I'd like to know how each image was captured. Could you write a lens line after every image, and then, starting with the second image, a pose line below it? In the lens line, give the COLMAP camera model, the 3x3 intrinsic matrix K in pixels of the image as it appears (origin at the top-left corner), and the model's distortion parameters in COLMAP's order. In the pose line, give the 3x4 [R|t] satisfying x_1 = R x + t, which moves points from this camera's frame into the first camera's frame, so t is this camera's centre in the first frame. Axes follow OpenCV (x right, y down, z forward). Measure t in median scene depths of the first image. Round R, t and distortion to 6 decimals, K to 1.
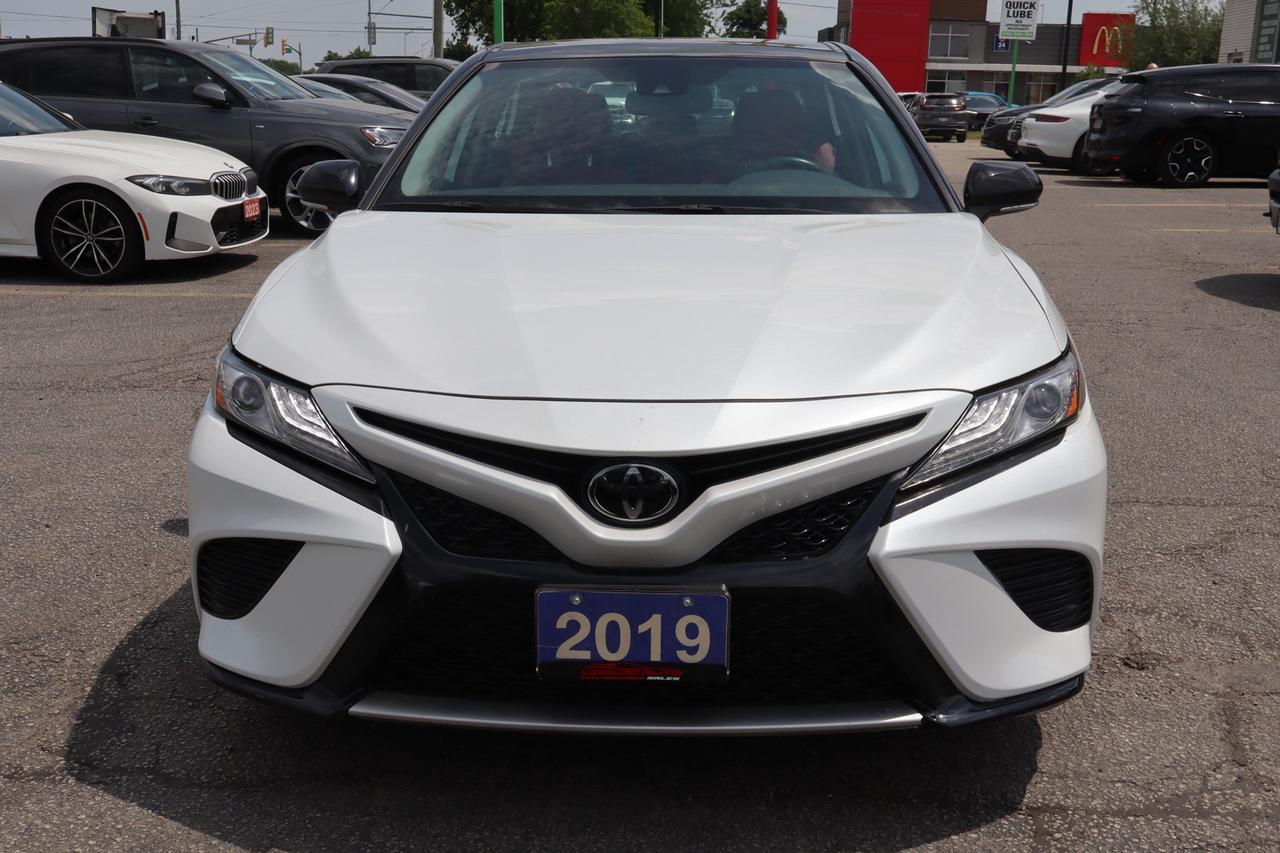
lens RADIAL K [[1337.8, 0, 640.0], [0, 1337.8, 426.5], [0, 0, 1]] dist [0.009324, -0.011103]
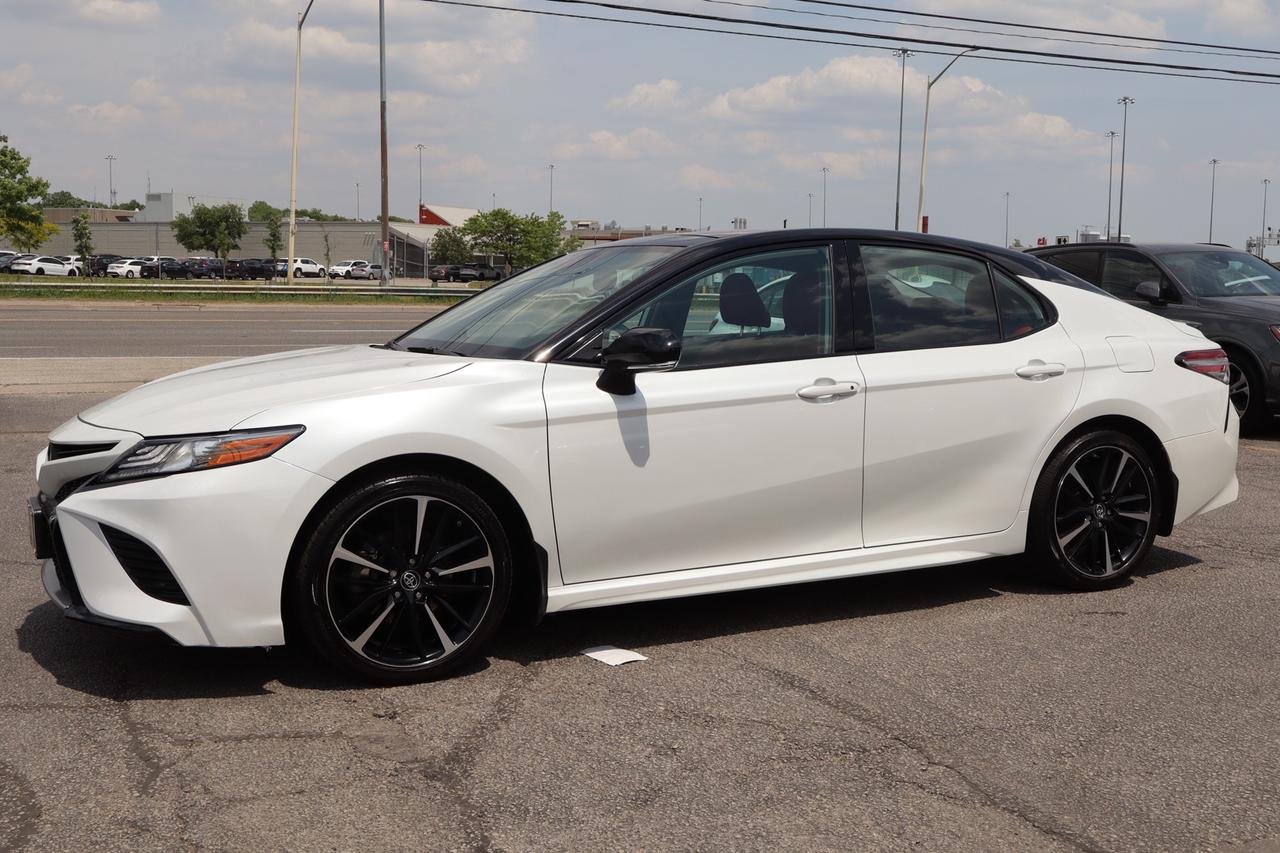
lens RADIAL K [[1337.8, 0, 640.0], [0, 1337.8, 426.5], [0, 0, 1]] dist [0.009324, -0.011103]
pose [[0.495581, 0.098843, -0.862919, 1.876640], [-0.225645, 0.974043, -0.018018, -0.140860], [0.838739, 0.203643, 0.505021, 0.620853]]
